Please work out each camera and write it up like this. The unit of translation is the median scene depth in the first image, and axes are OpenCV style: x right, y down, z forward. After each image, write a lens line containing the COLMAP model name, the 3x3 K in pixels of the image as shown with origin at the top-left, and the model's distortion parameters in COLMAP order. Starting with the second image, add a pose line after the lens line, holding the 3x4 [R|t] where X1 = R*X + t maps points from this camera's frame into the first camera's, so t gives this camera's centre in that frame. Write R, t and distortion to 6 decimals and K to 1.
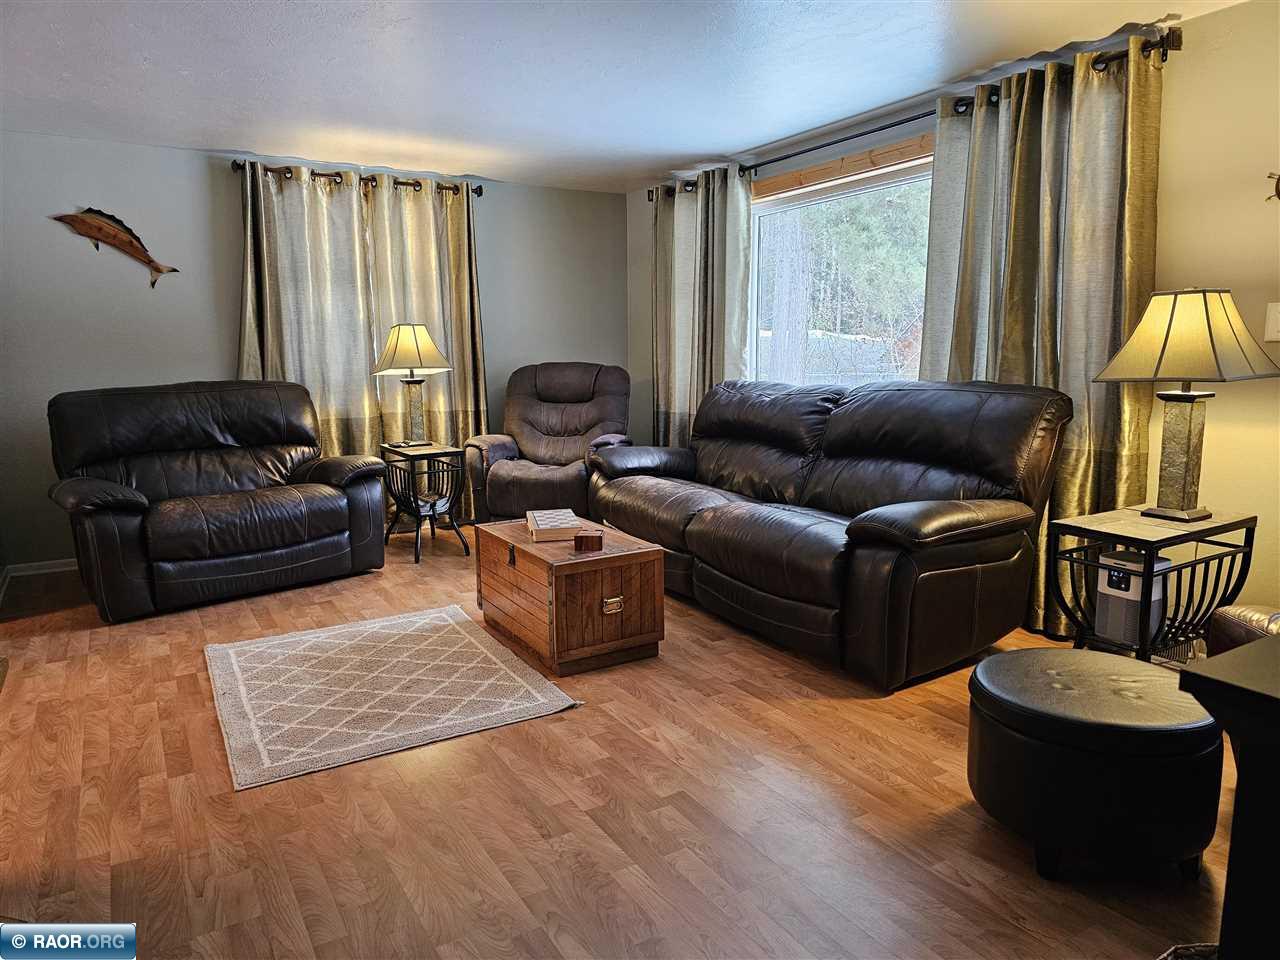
lens RADIAL K [[859.0, 0, 631.3], [0, 859.0, 477.2], [0, 0, 1]] dist [0.074813, -0.066018]
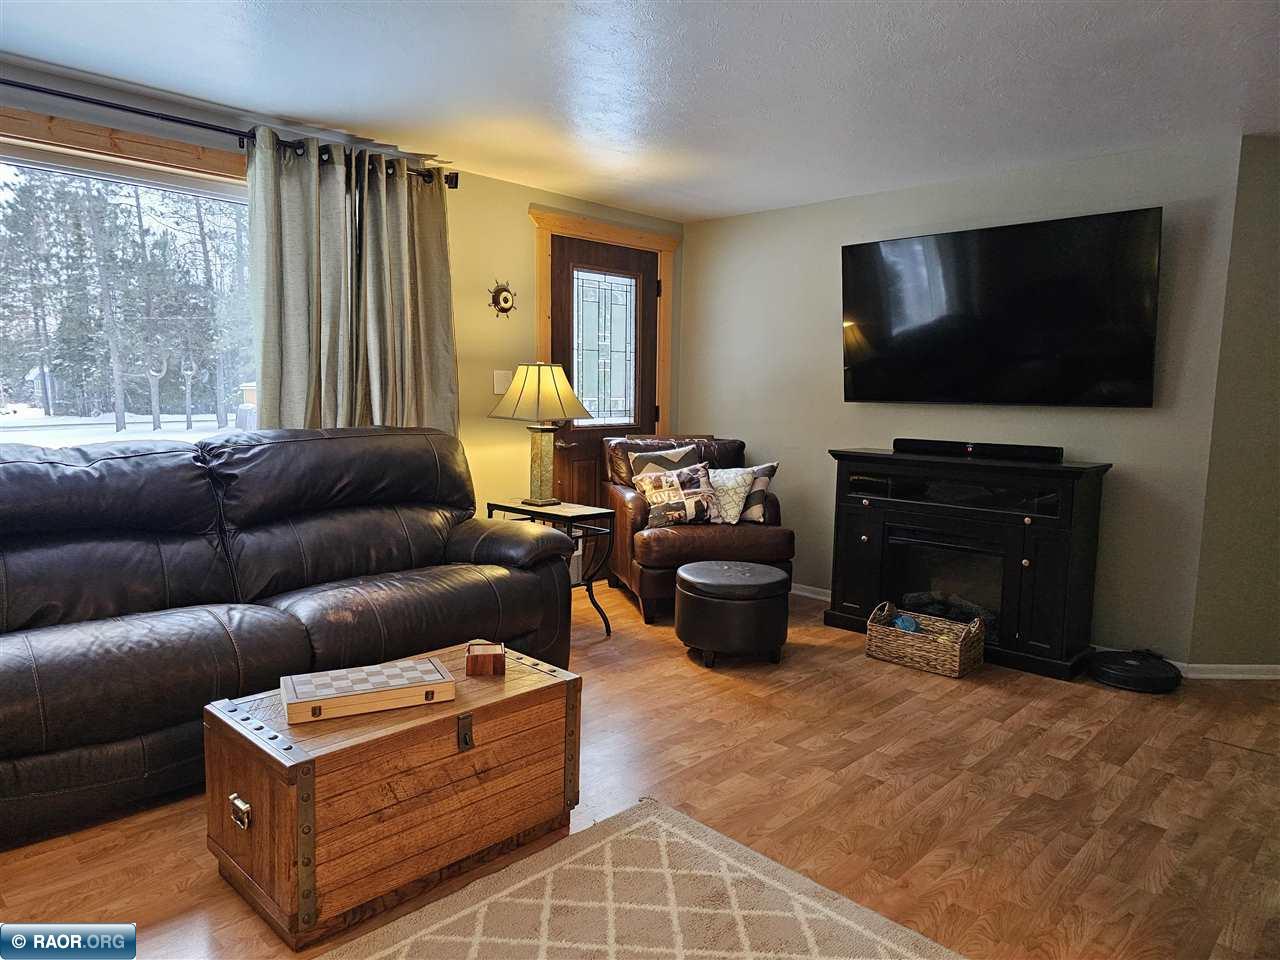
lens RADIAL K [[859.0, 0, 631.3], [0, 859.0, 477.2], [0, 0, 1]] dist [0.074813, -0.066018]
pose [[-0.267366, -0.095832, 0.958818, -0.737842], [0.129614, 0.982423, 0.134334, -0.153481], [-0.954838, 0.160192, -0.250246, 0.997032]]
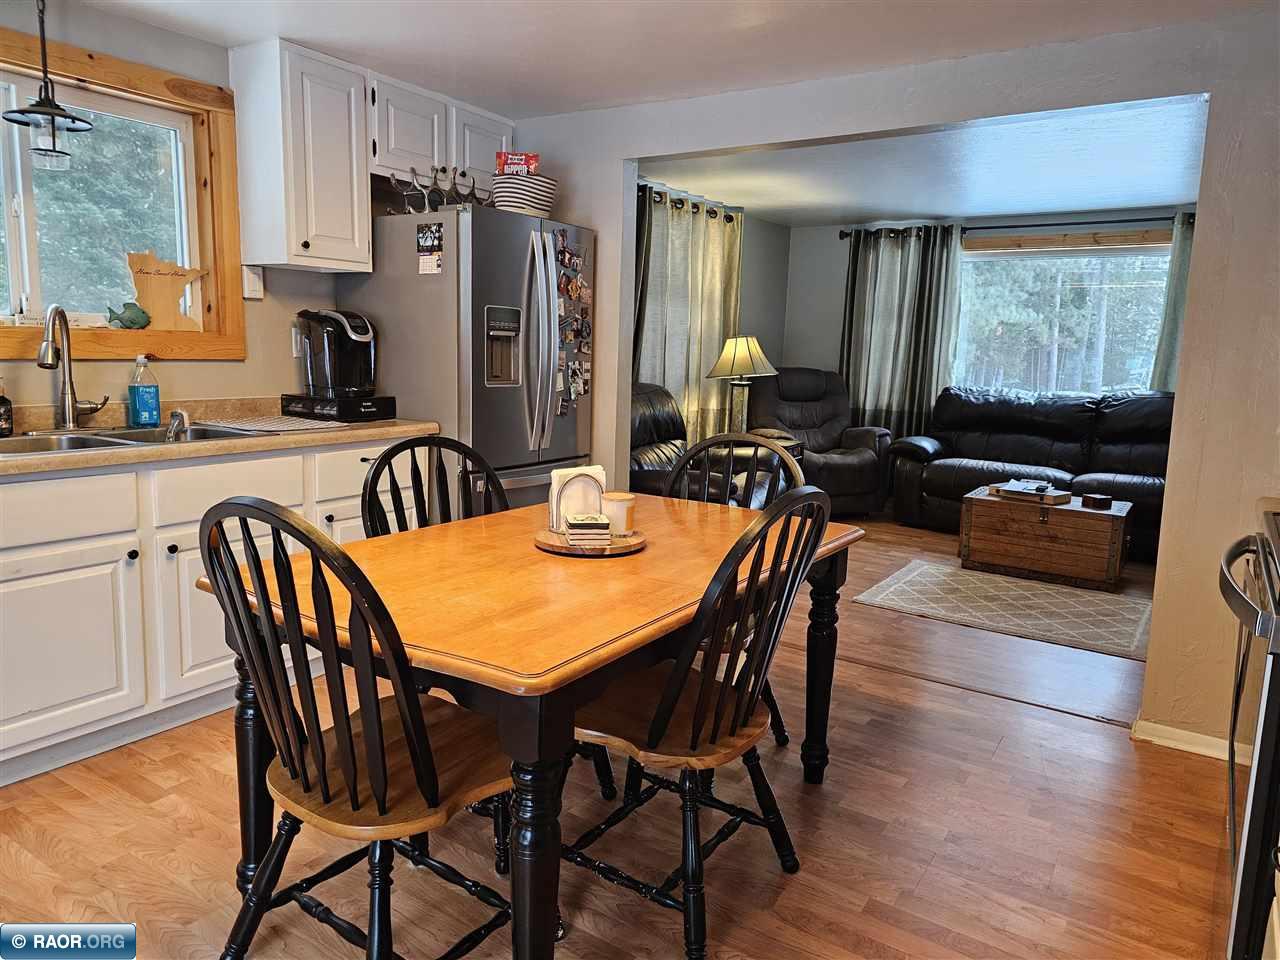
lens RADIAL K [[859.0, 0, 631.3], [0, 859.0, 477.2], [0, 0, 1]] dist [0.074813, -0.066018]
pose [[0.895813, -0.033308, 0.443180, -1.346461], [0.028659, 0.999441, 0.017187, -0.012499], [-0.443505, -0.002695, 0.896268, 0.025081]]
